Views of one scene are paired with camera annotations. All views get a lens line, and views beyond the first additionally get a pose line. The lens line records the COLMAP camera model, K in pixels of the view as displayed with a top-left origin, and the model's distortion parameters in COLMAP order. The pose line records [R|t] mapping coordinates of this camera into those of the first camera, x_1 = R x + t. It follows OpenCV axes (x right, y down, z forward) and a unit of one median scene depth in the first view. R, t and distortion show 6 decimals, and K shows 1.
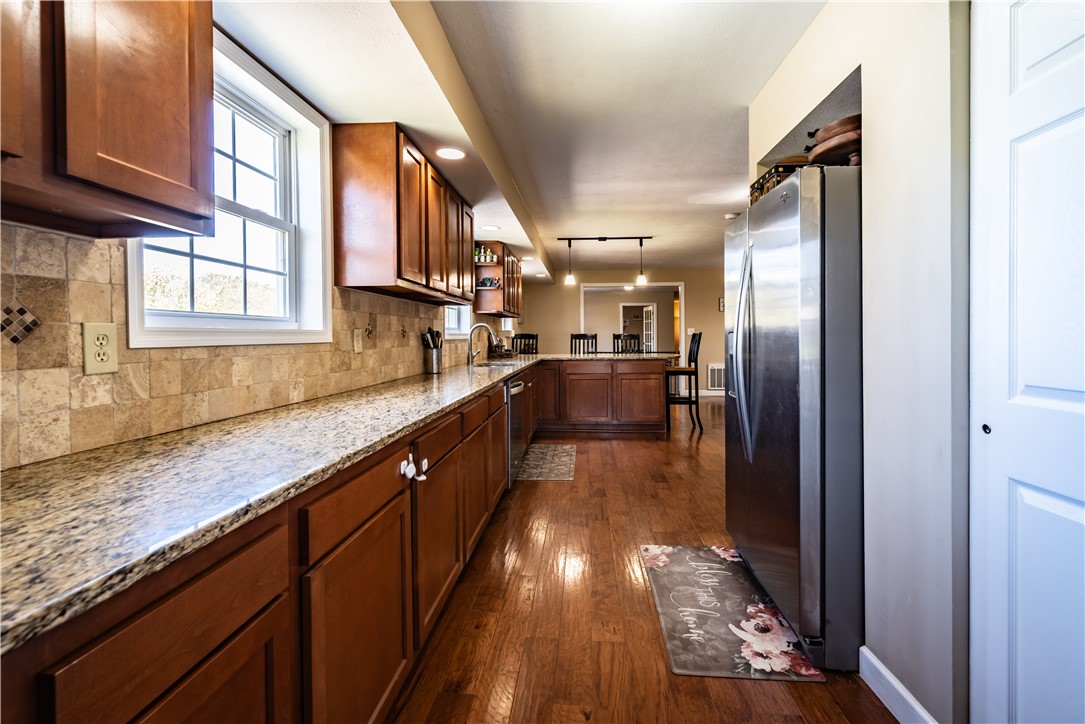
lens RADIAL K [[485.1, 0, 550.7], [0, 485.1, 336.1], [0, 0, 1]] dist [0.005363, 0.001226]
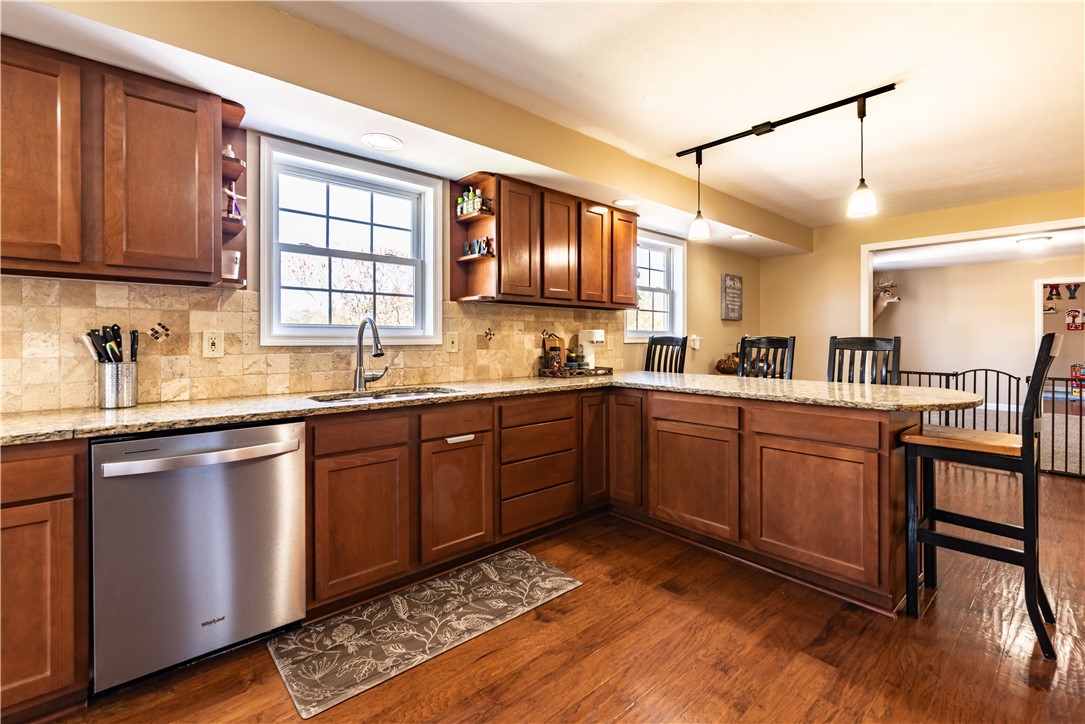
lens RADIAL K [[485.1, 0, 546.0], [0, 485.1, 341.4], [0, 0, 1]] dist [0.005363, 0.001226]
pose [[0.715802, 0.011350, -0.698211, 0.642962], [-0.006767, 0.999934, 0.009318, -0.008774], [0.698270, -0.001945, 0.715832, 1.212839]]
